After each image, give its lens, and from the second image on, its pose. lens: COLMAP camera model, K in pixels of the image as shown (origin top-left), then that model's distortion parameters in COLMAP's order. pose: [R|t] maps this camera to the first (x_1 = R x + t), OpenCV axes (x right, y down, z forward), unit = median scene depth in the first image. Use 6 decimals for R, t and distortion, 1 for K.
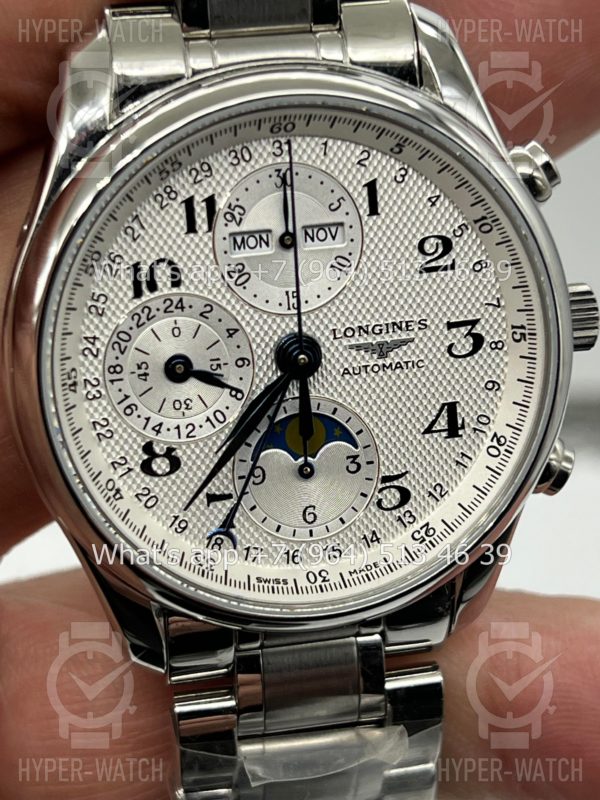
lens RADIAL K [[1937.6, 0, 300.0], [0, 1937.6, 400.0], [0, 0, 1]] dist [0.093899, 0.029612]
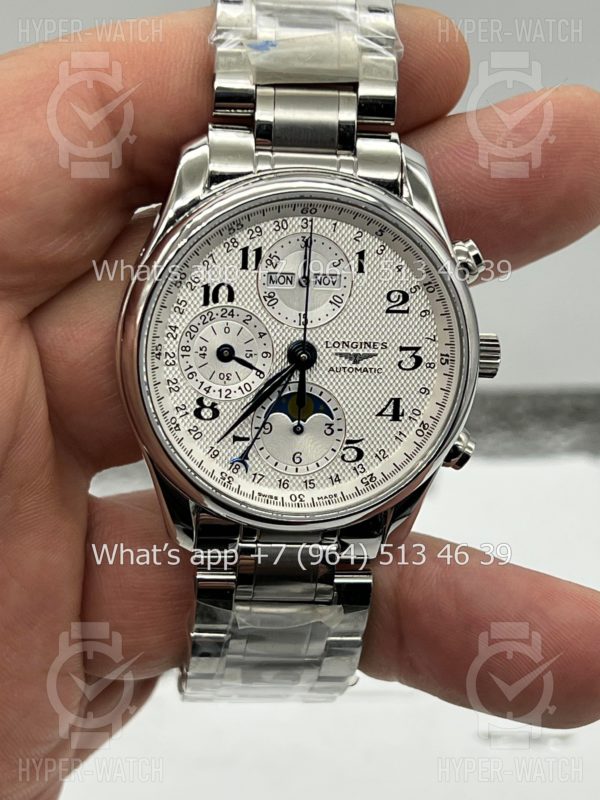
lens RADIAL K [[1970.6, 0, 300.0], [0, 1970.6, 400.0], [0, 0, 1]] dist [-0.074265, -0.164316]
pose [[0.991562, 0.123119, -0.040583, 0.066805], [-0.124878, 0.991193, -0.044077, 0.083965], [0.034799, 0.048773, 0.998203, -0.593457]]
